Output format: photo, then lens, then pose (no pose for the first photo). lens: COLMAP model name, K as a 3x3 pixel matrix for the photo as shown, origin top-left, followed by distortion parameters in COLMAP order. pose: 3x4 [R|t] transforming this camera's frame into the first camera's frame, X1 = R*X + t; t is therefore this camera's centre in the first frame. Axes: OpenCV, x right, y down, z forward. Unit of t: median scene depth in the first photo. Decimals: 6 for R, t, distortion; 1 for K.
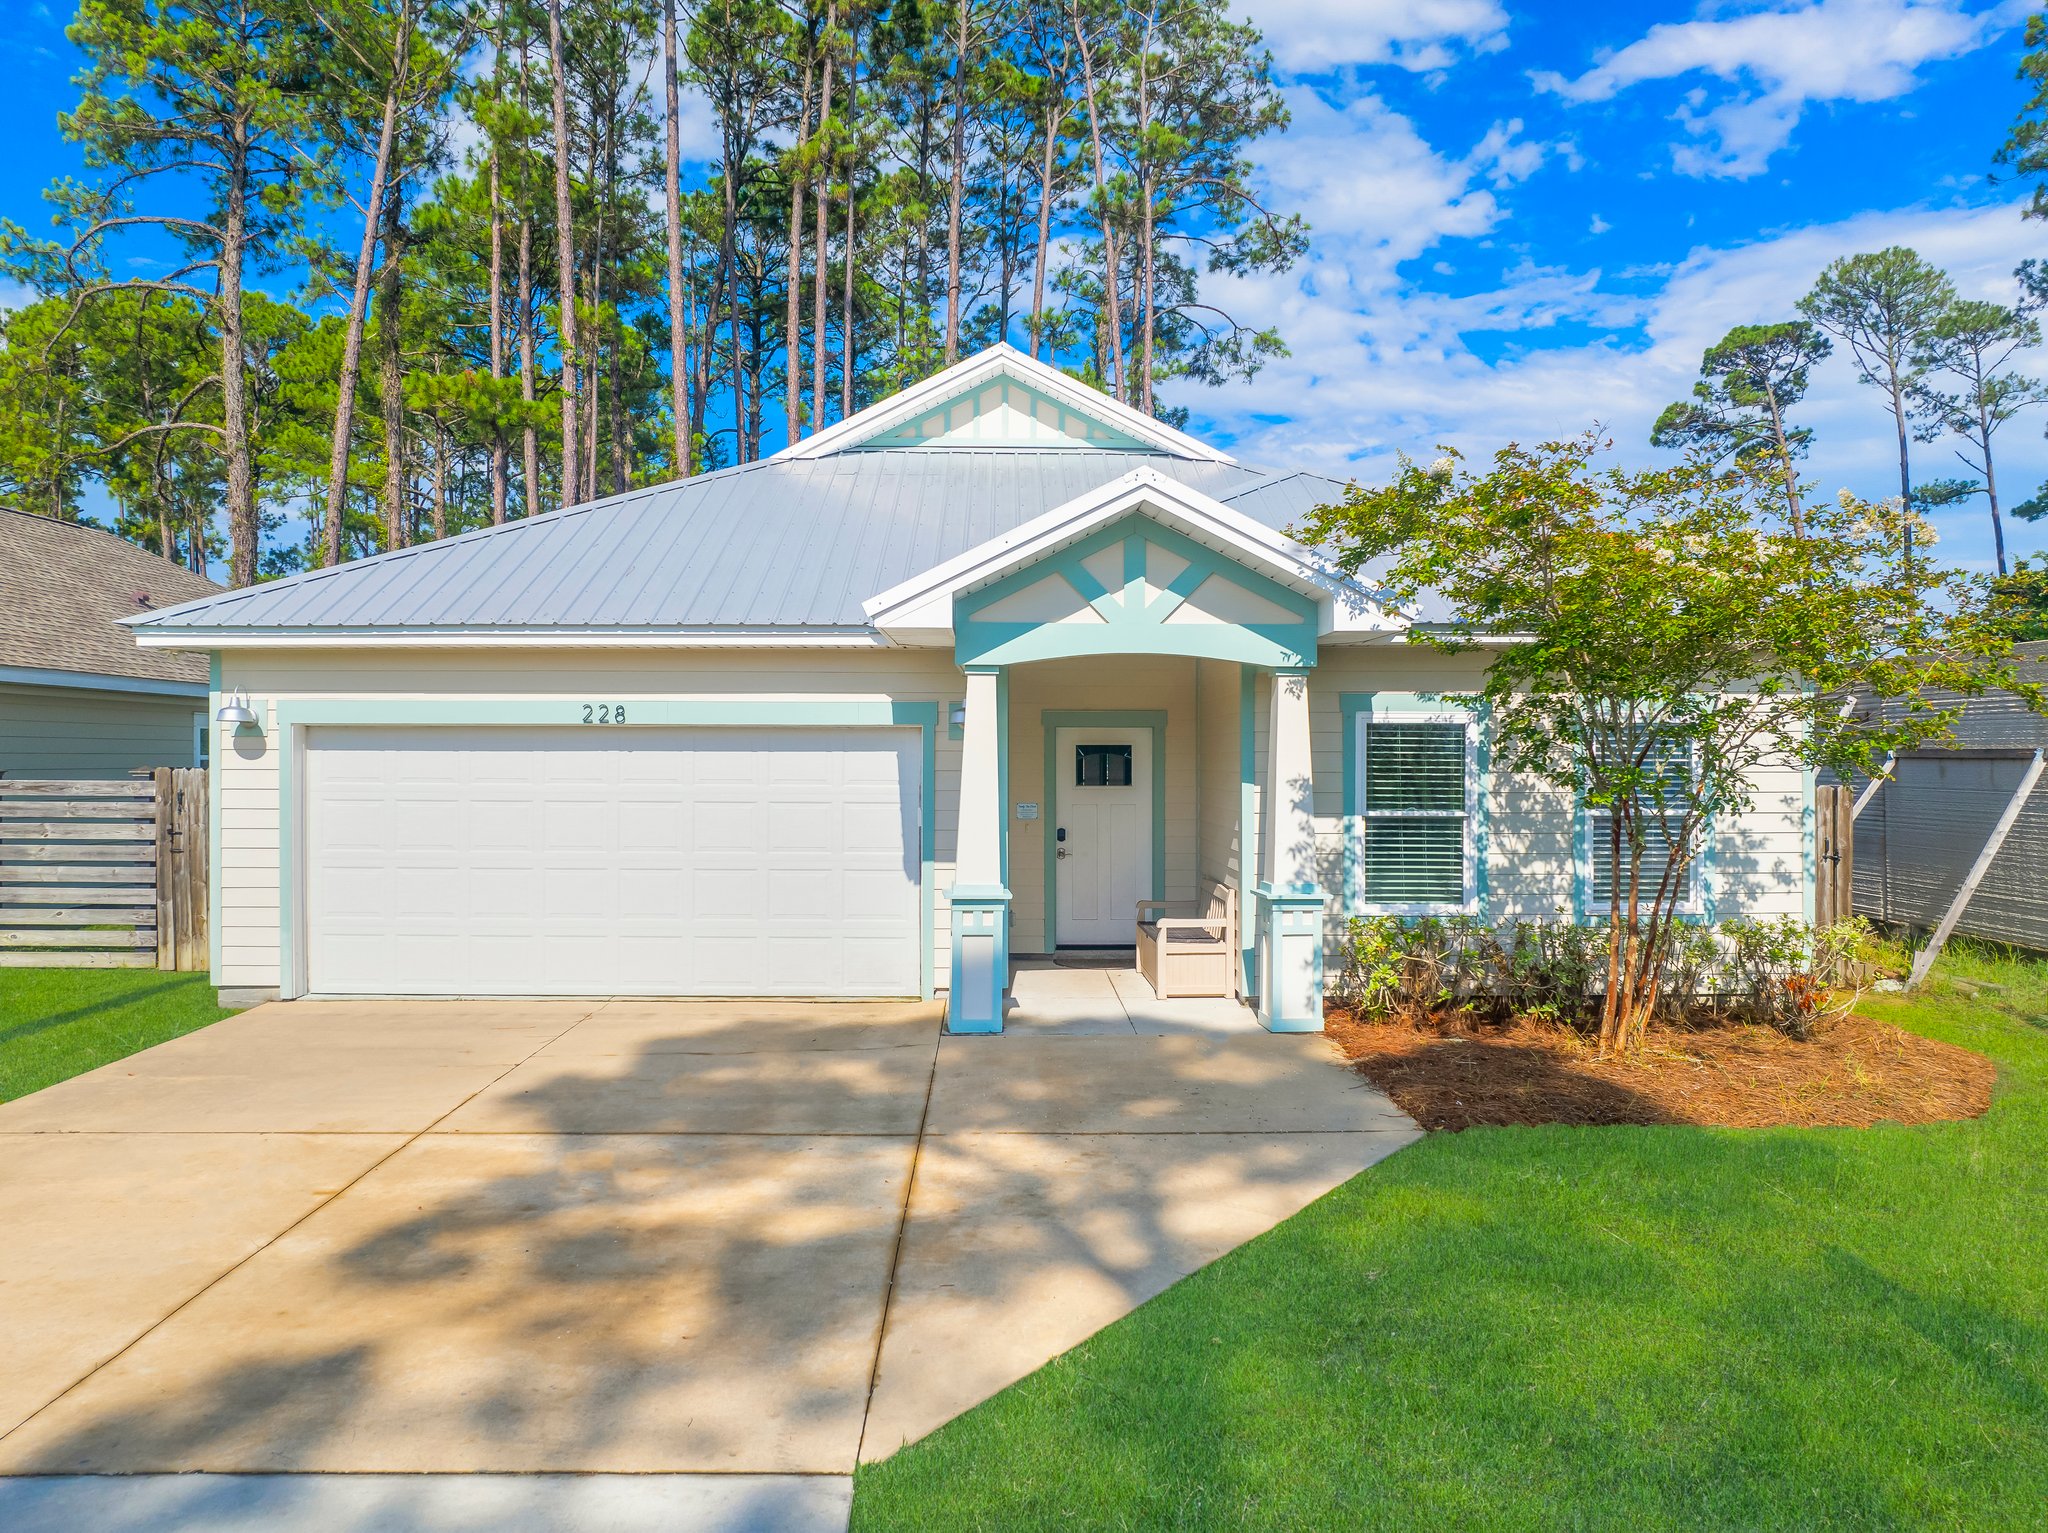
lens RADIAL K [[1444.9, 0, 1020.0], [0, 1444.9, 753.9], [0, 0, 1]] dist [-0.041172, -0.002098]
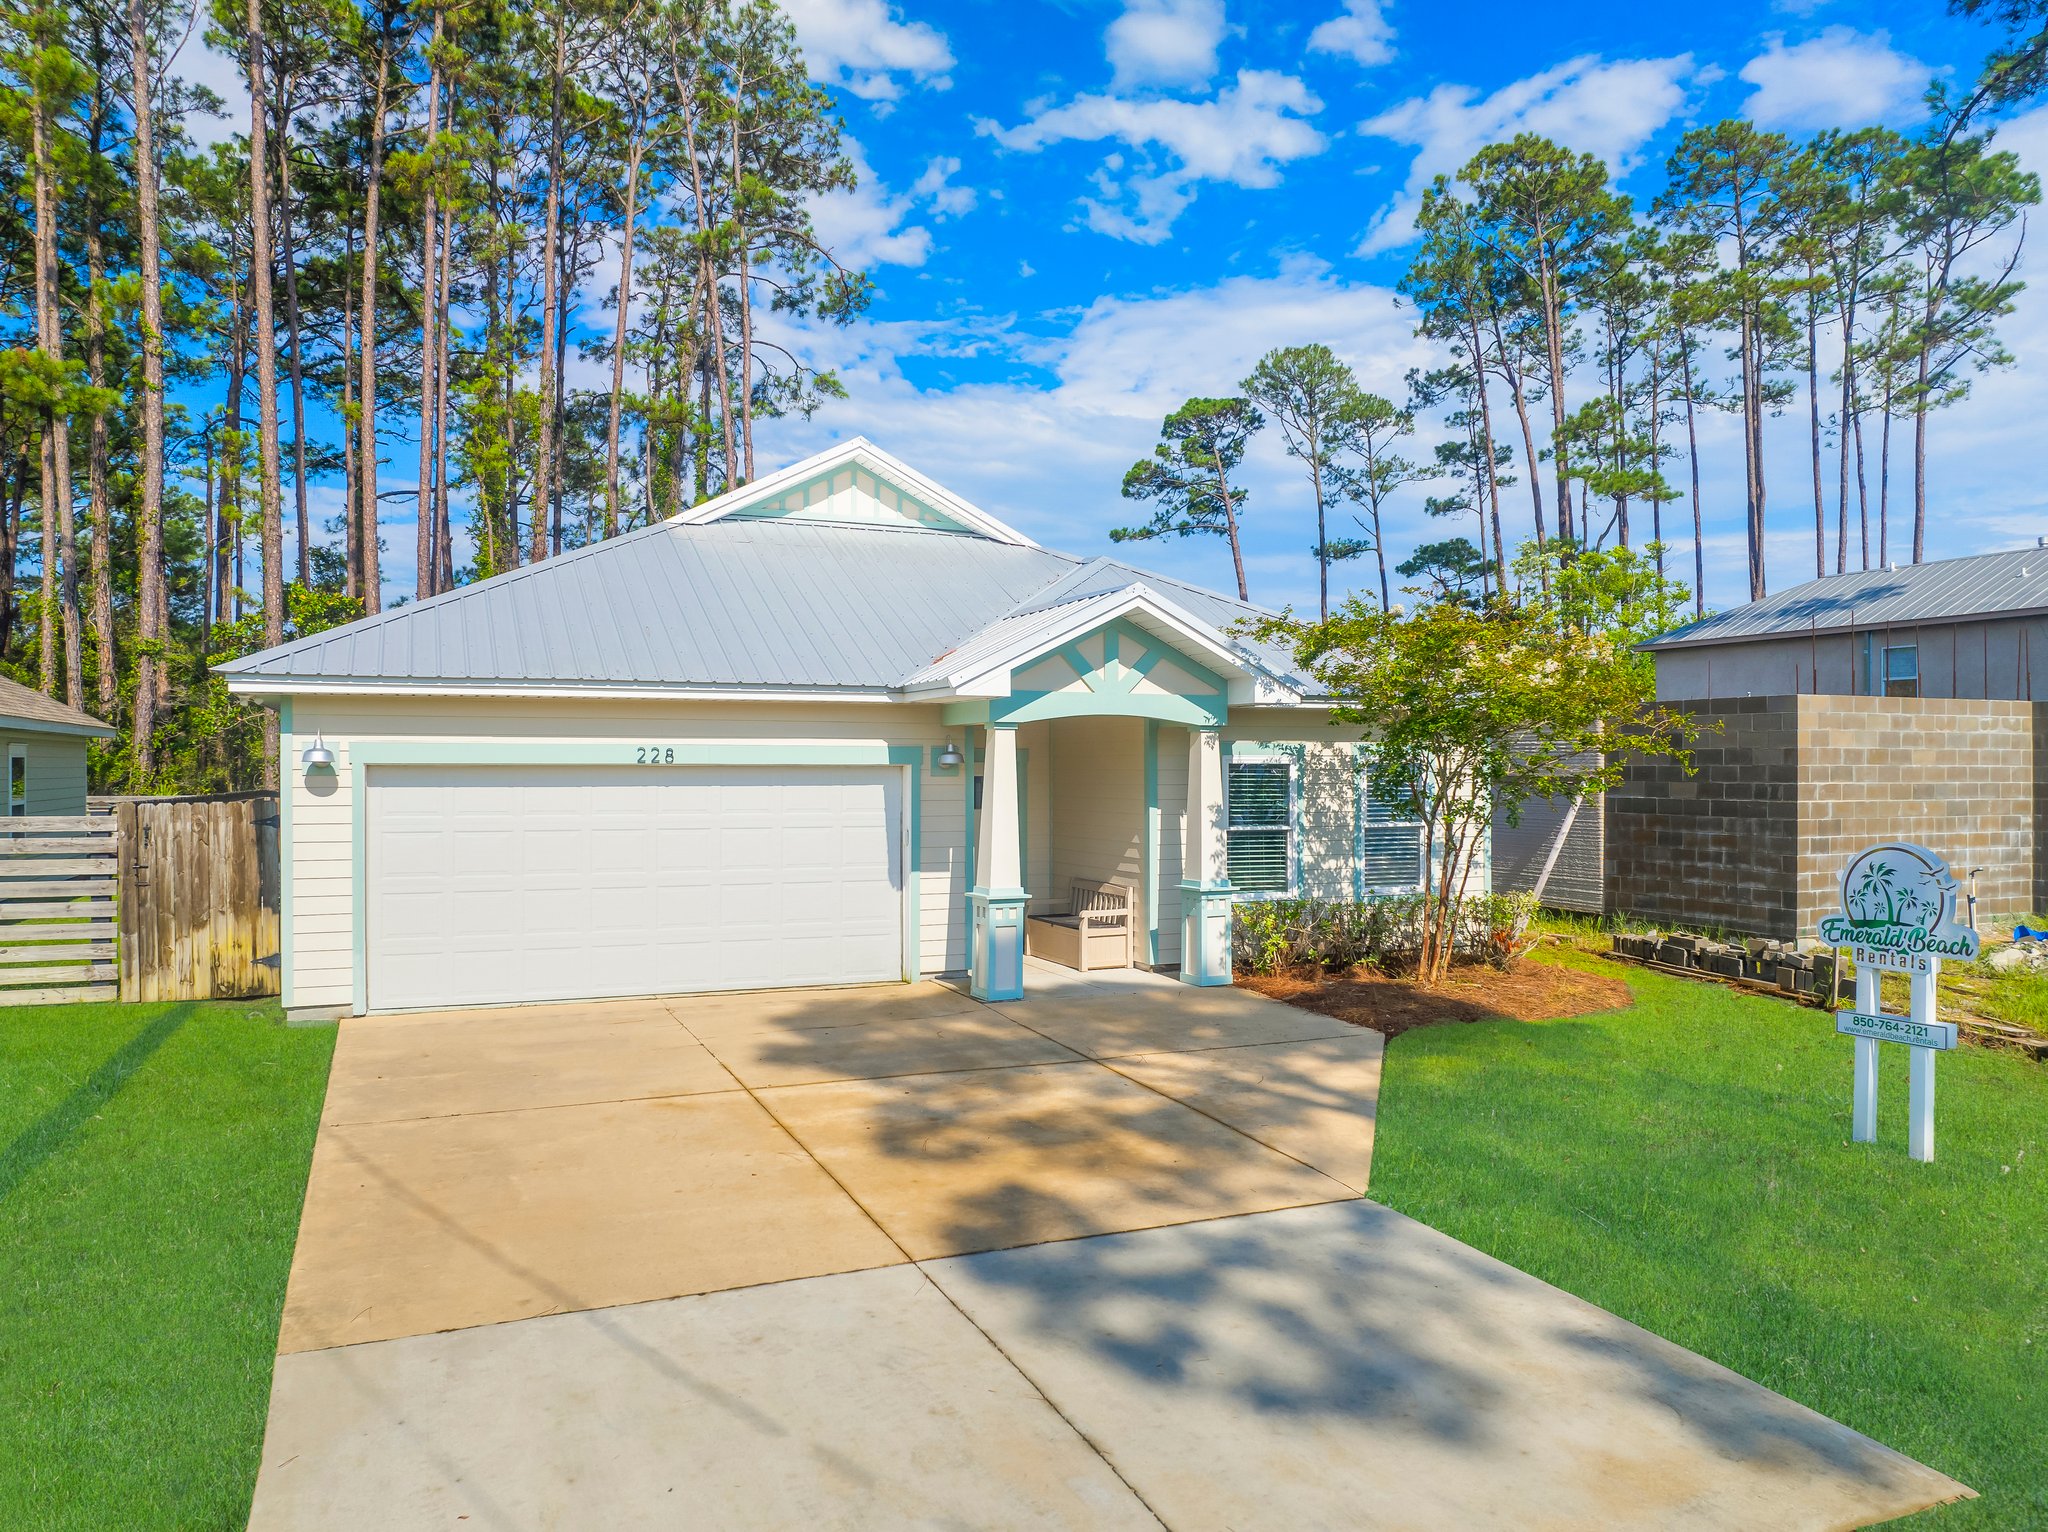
lens RADIAL K [[1444.9, 0, 1024.4], [0, 1444.9, 769.5], [0, 0, 1]] dist [-0.041172, -0.002098]
pose [[0.924194, -0.002155, 0.381917, -0.461227], [0.000252, 0.999987, 0.005031, -0.022120], [-0.381923, -0.004553, 0.924183, -0.207880]]
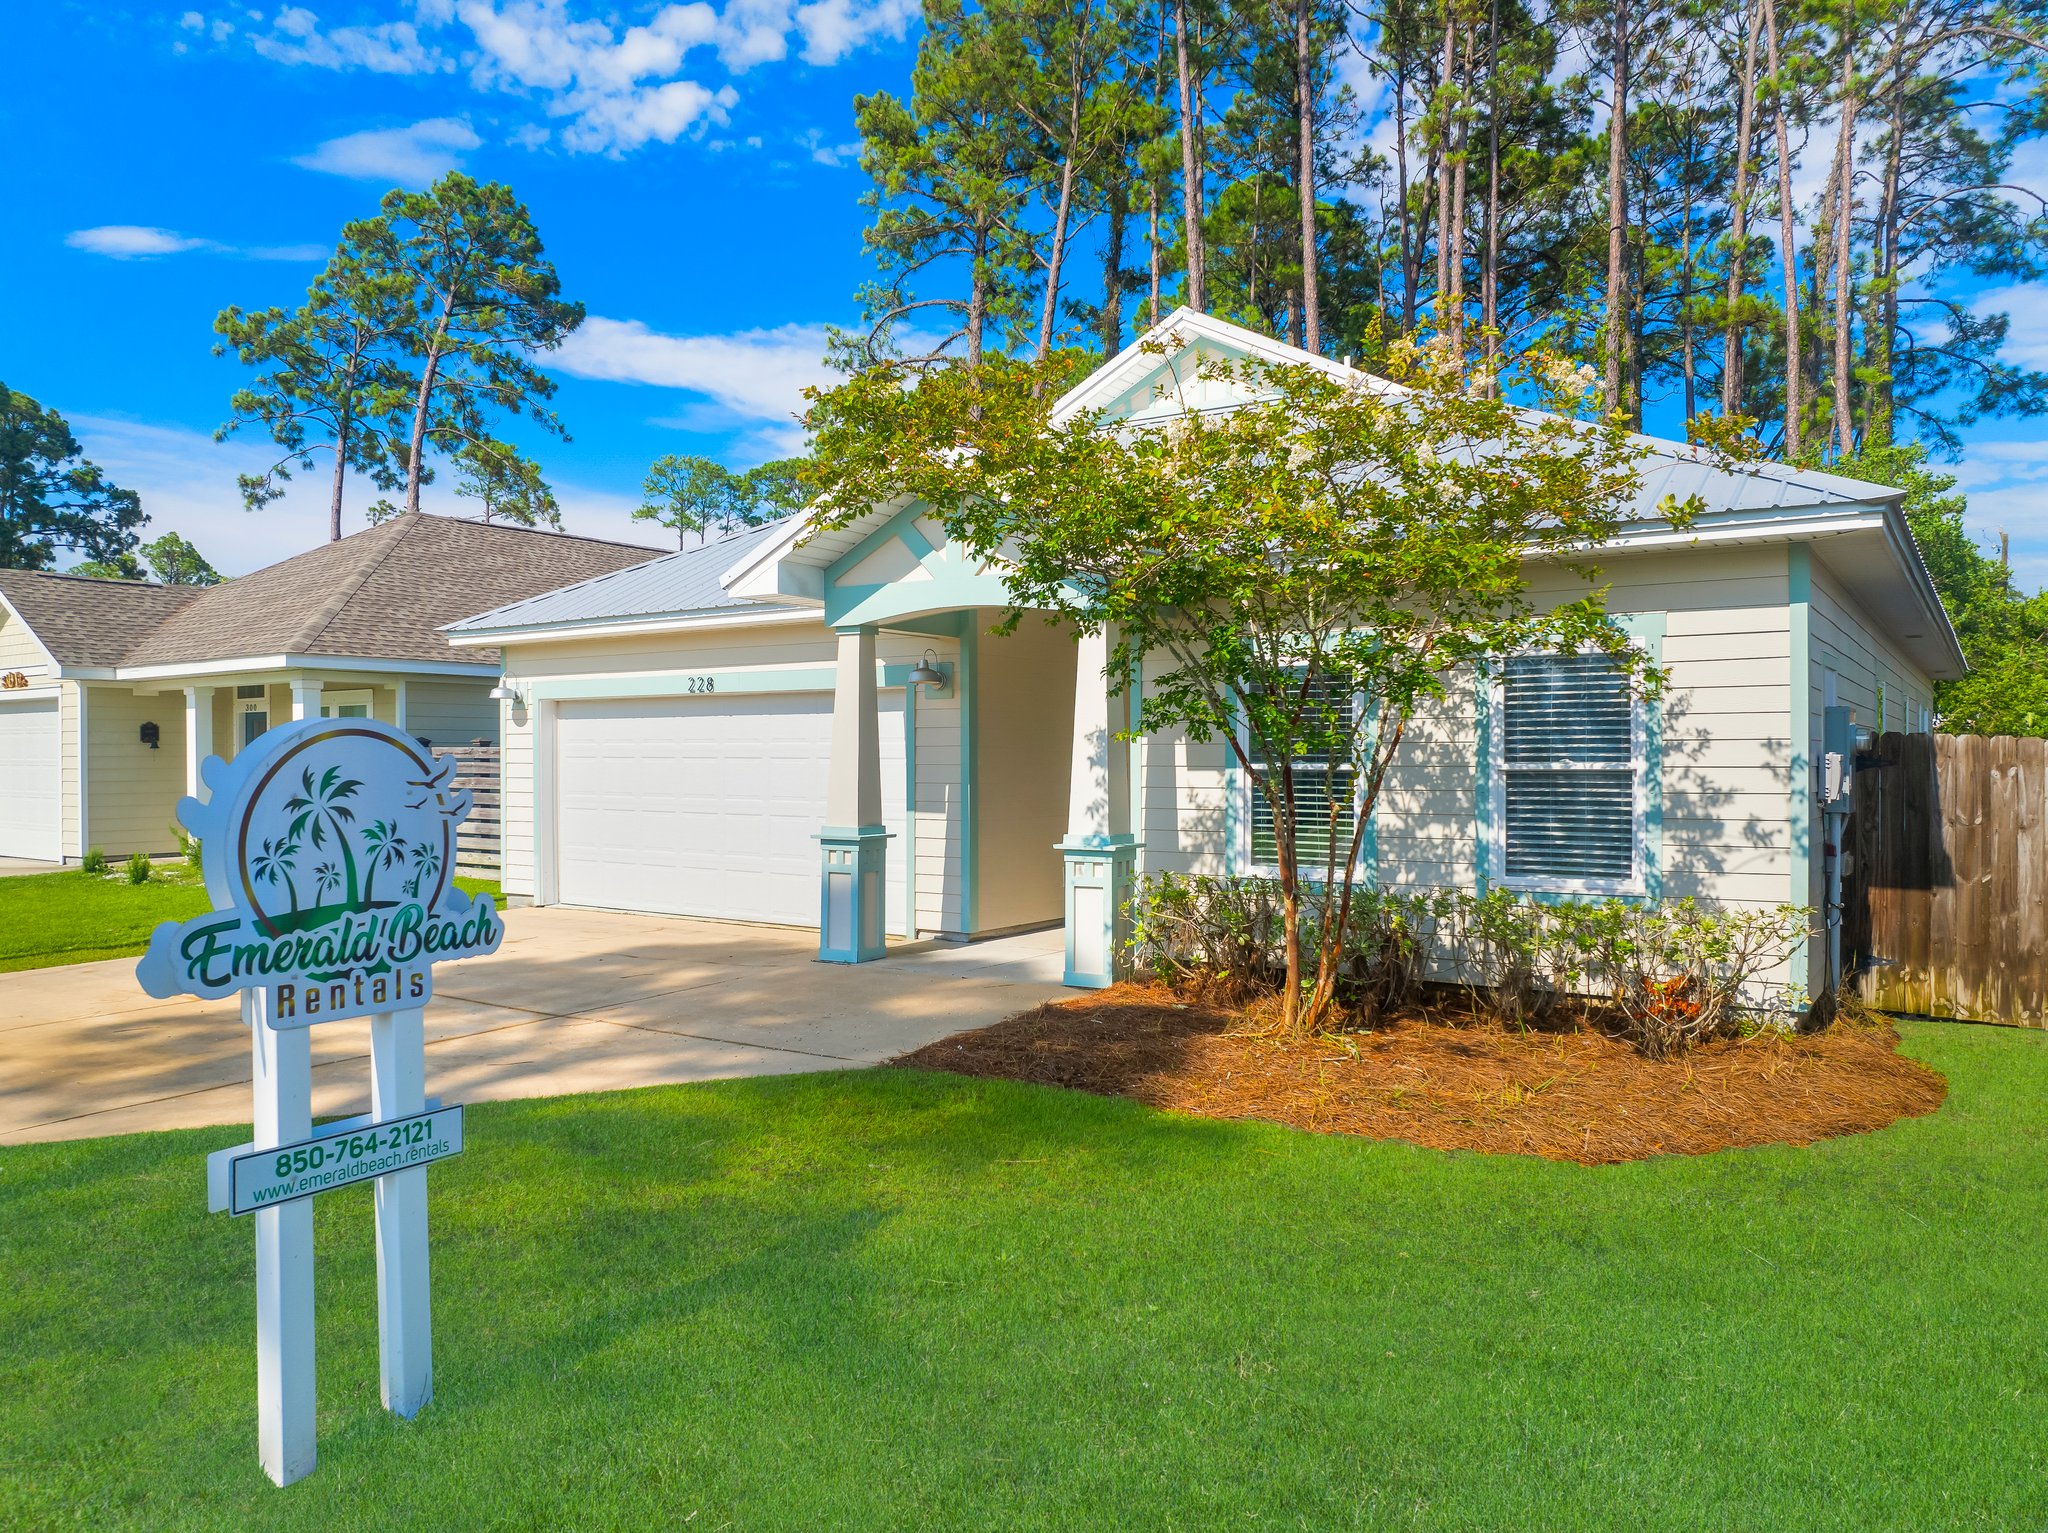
lens RADIAL K [[1444.9, 0, 1030.4], [0, 1444.9, 763.5], [0, 0, 1]] dist [-0.041172, -0.002098]
pose [[0.820099, -0.000303, -0.572222, 0.634326], [0.004958, 0.999966, 0.006575, 0.031903], [0.572200, -0.008229, 0.820073, 0.161307]]
